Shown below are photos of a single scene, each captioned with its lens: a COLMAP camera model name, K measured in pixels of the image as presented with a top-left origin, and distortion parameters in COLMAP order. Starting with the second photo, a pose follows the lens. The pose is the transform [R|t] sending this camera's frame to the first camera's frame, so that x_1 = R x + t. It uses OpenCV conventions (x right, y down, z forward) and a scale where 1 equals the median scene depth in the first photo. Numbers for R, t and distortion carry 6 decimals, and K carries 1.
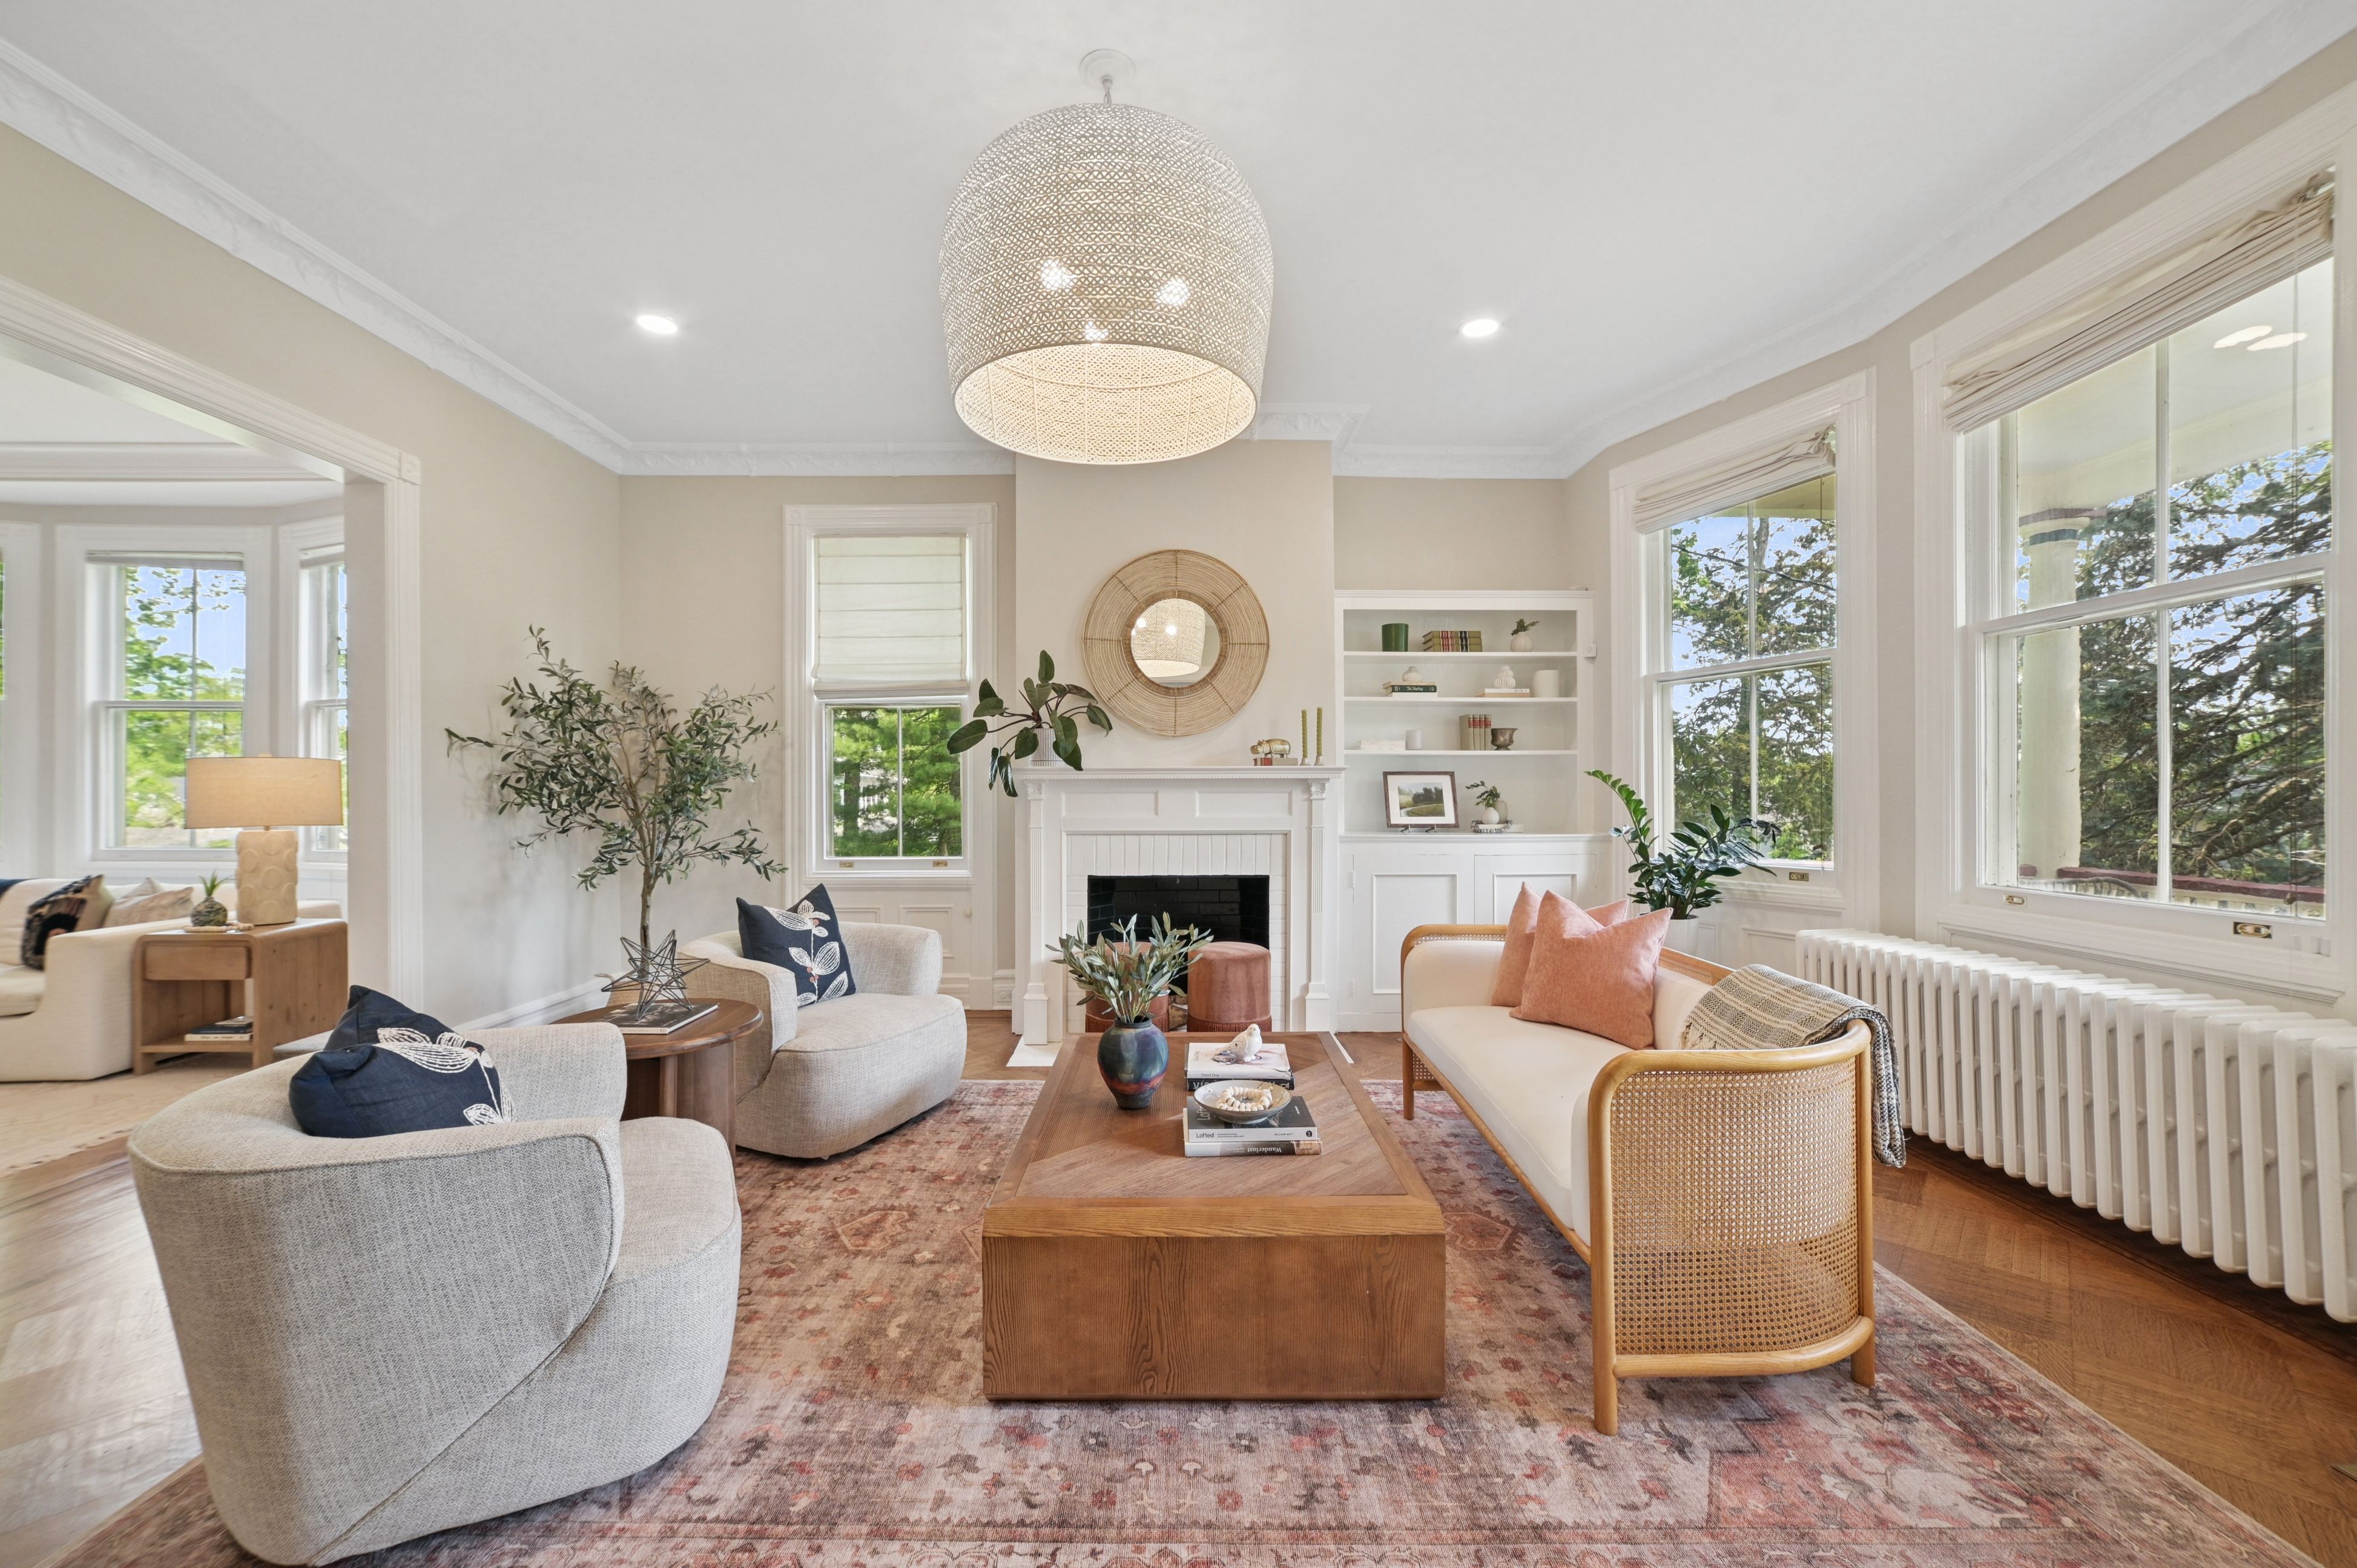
lens RADIAL K [[914.6, 0, 1183.9], [0, 914.6, 797.1], [0, 0, 1]] dist [-0.014513, 0.005110]
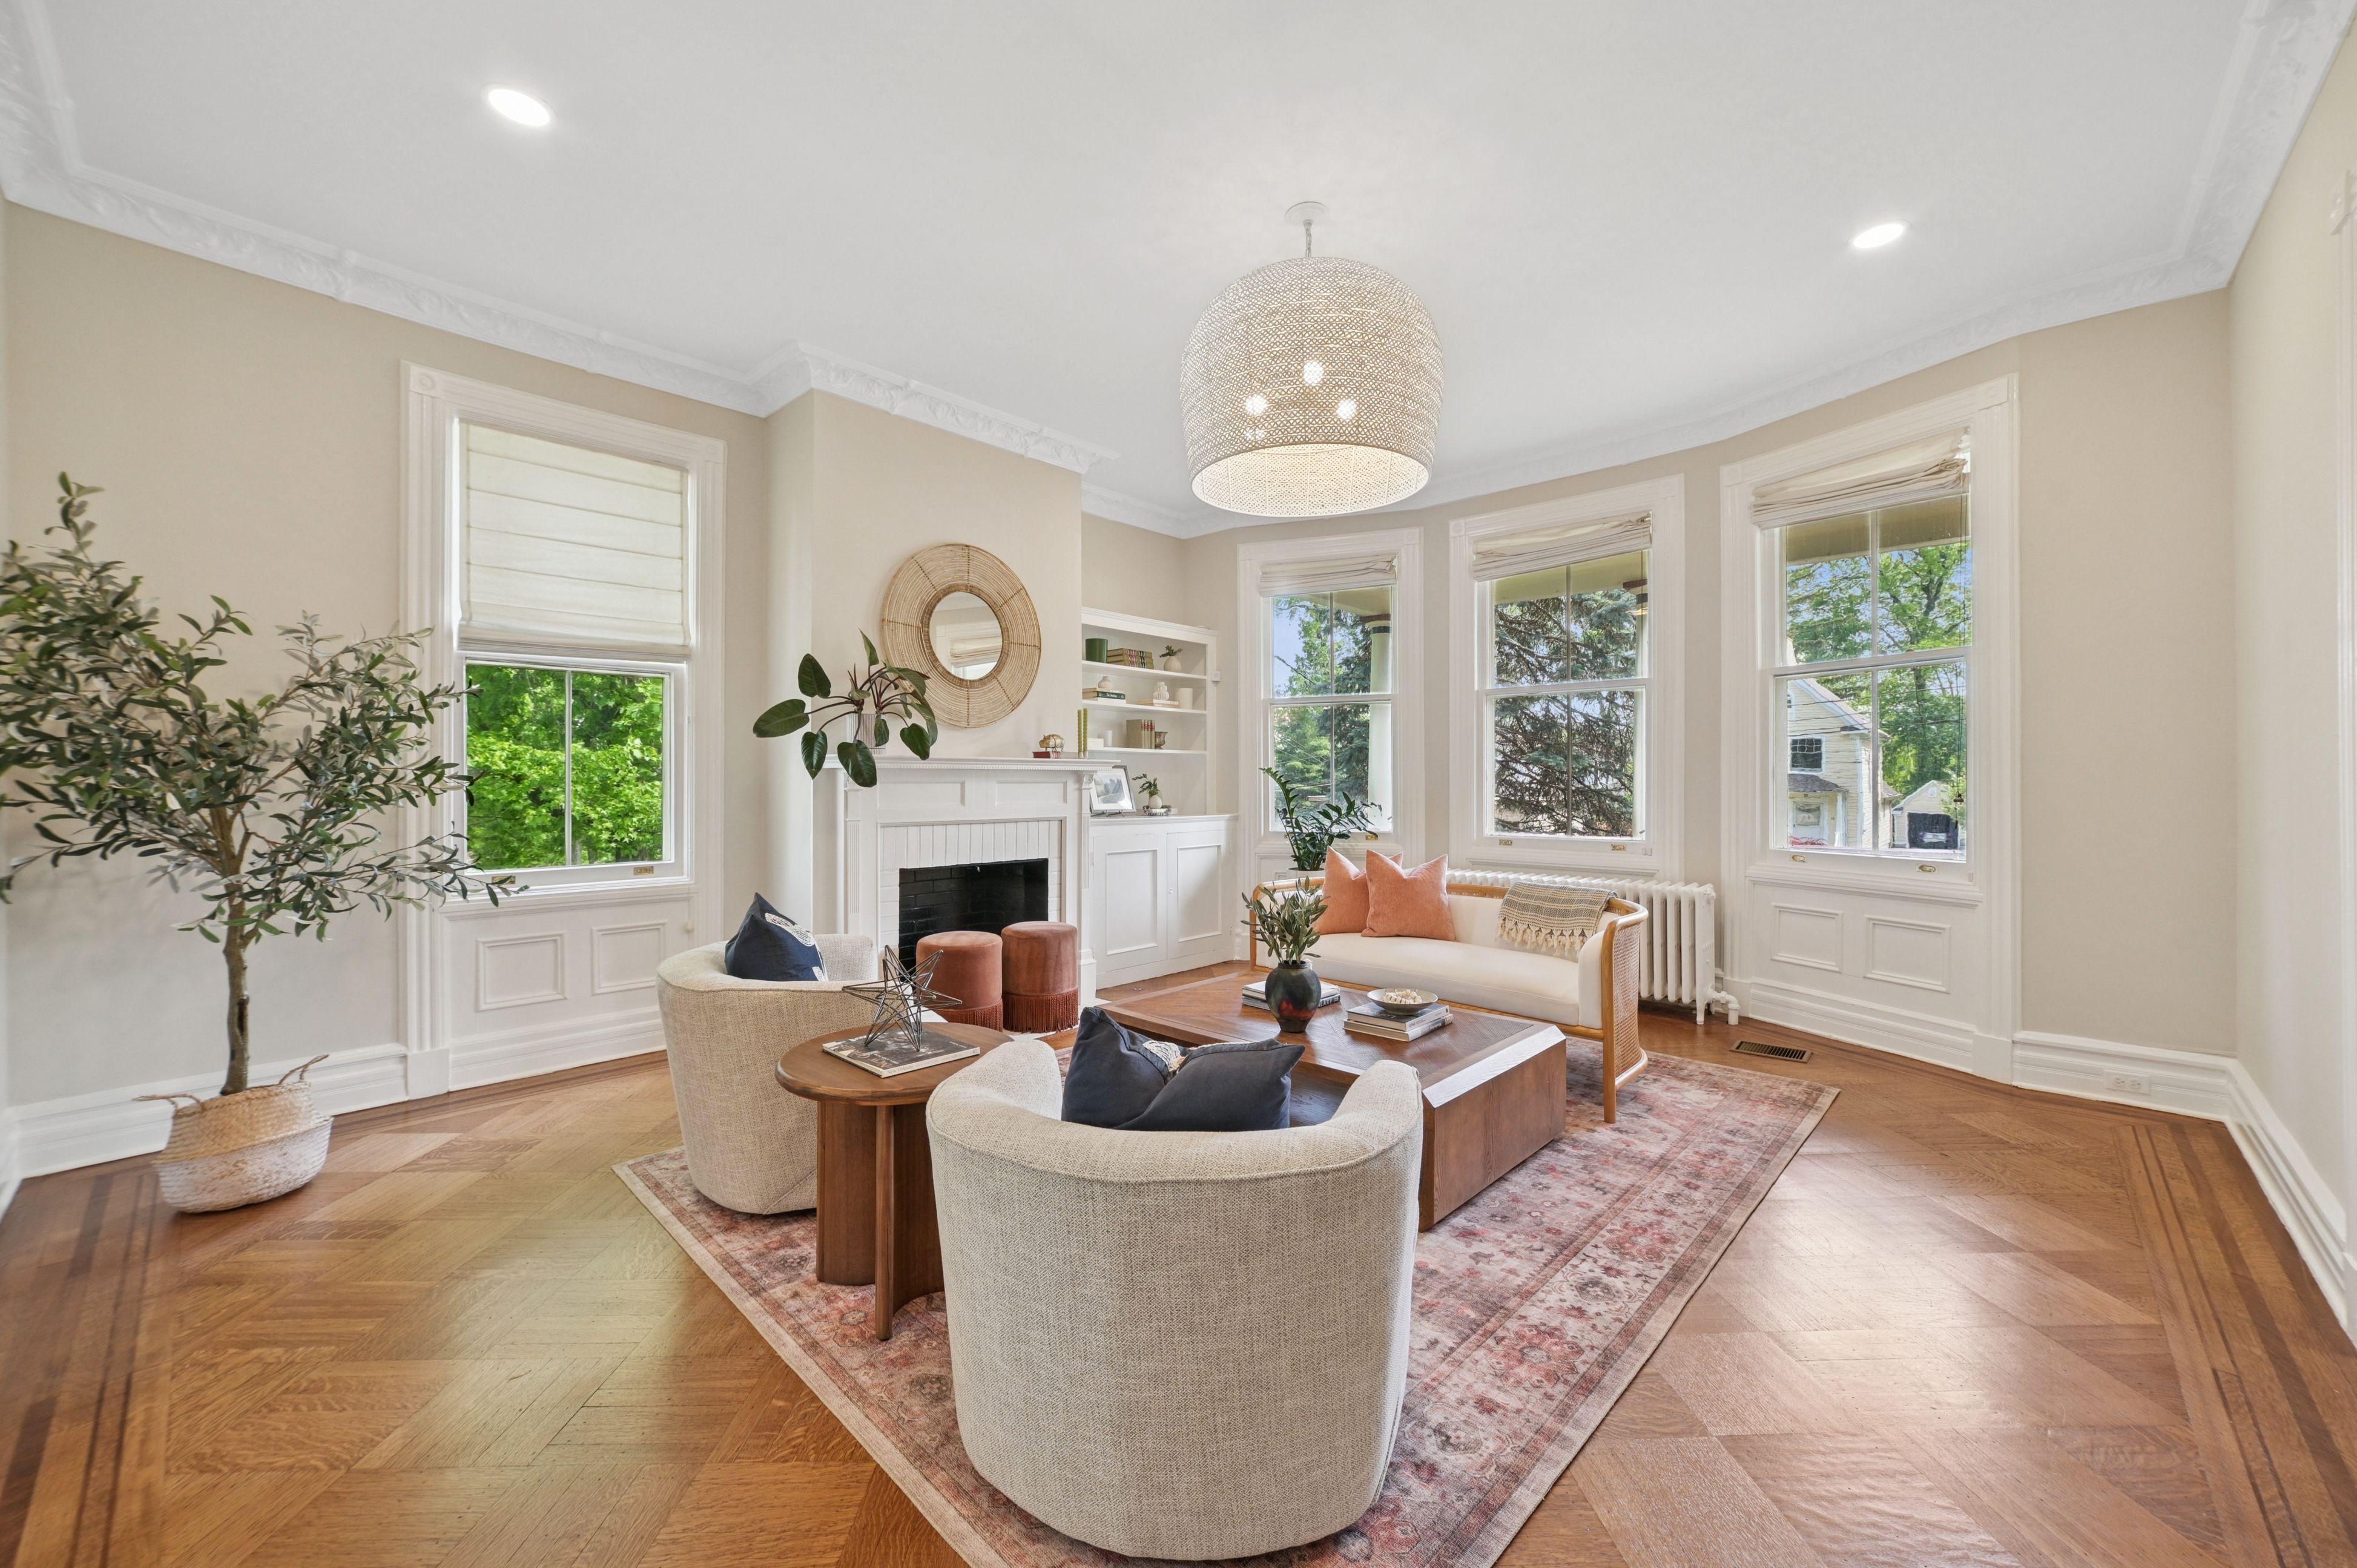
lens RADIAL K [[914.6, 0, 1180.9], [0, 914.6, 772.2], [0, 0, 1]] dist [-0.014513, 0.005110]
pose [[0.691179, 0.008881, 0.722629, -0.591778], [0.004172, 0.999859, -0.016278, 0.000724], [-0.722671, 0.014266, 0.691045, 0.129414]]
